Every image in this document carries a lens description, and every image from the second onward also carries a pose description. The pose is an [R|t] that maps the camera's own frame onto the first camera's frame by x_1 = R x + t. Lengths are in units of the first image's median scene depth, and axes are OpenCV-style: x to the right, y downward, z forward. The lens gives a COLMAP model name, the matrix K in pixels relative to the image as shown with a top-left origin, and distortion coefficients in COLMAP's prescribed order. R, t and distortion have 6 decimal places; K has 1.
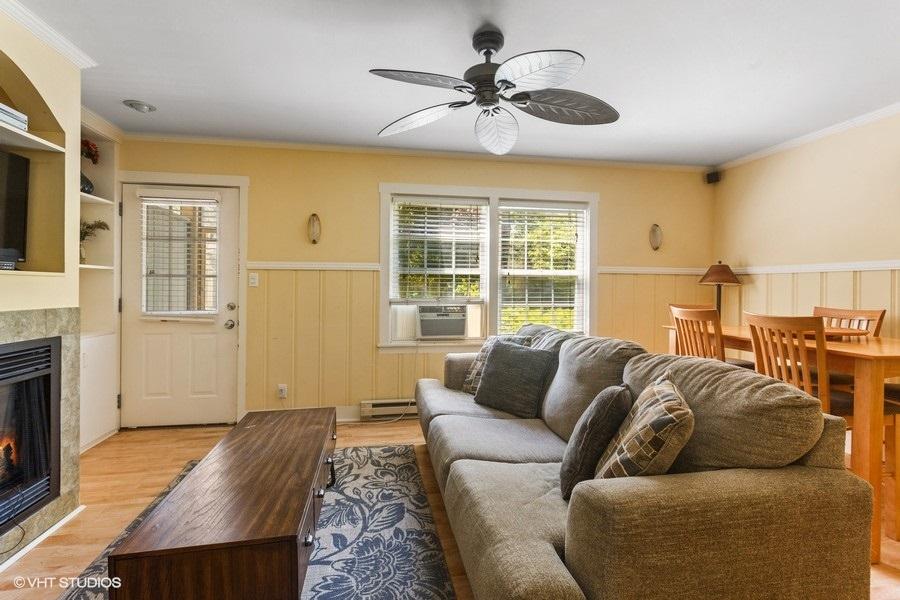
lens RADIAL K [[427.4, 0, 448.9], [0, 427.4, 286.2], [0, 0, 1]] dist [0.002260, 0.000526]
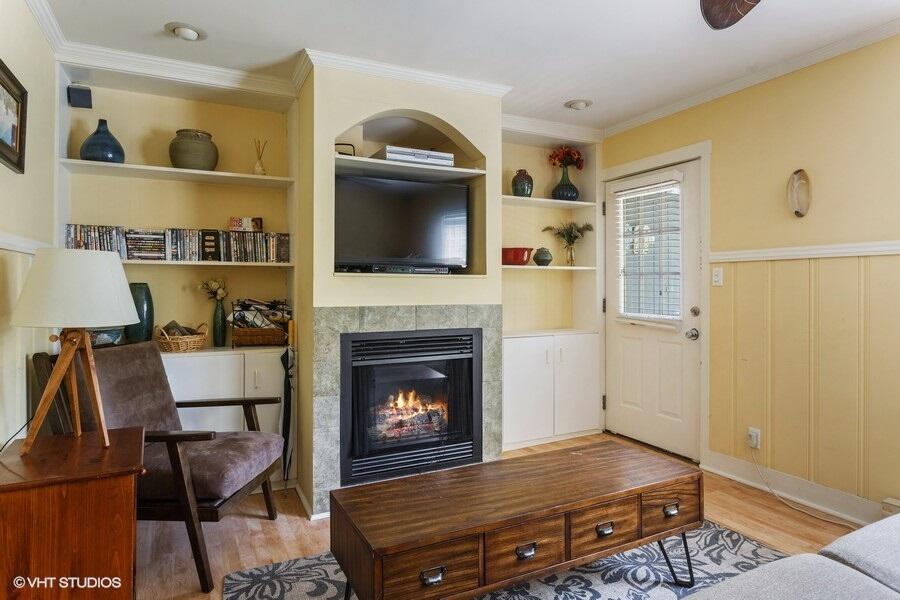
lens RADIAL K [[528.5, 0, 447.0], [0, 528.5, 283.1], [0, 0, 1]] dist [0.001965, 0.000116]
pose [[0.291080, -0.010835, -0.956637, 0.286273], [0.004057, 0.999941, -0.010091, 0.003360], [0.956690, -0.000944, 0.291107, 0.285901]]
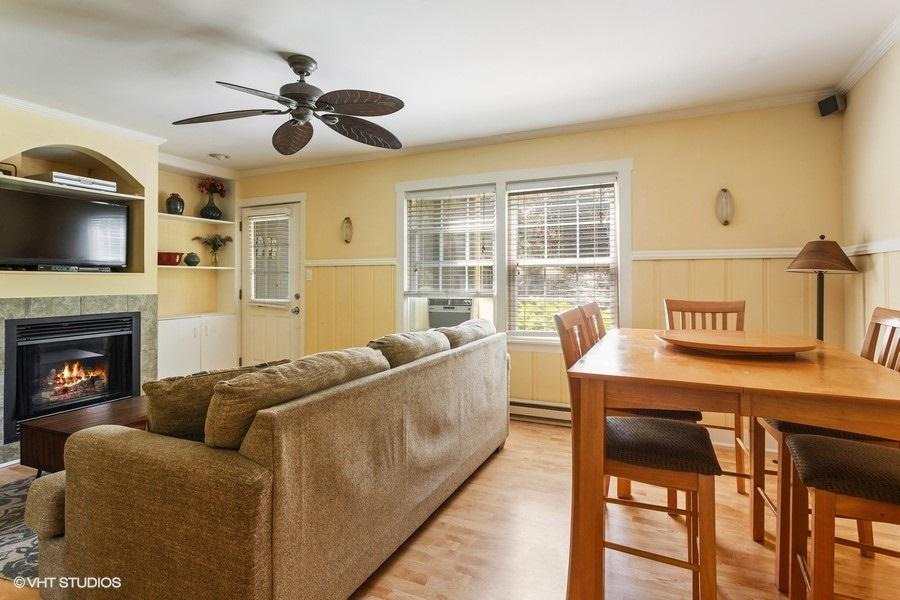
lens RADIAL K [[464.5, 0, 448.4], [0, 464.5, 274.1], [0, 0, 1]] dist [-0.002477, 0.000451]
pose [[0.823541, -0.015474, -0.567045, 0.641702], [0.008932, 0.999858, -0.014312, 0.005215], [0.567186, 0.006722, 0.823562, 0.123215]]
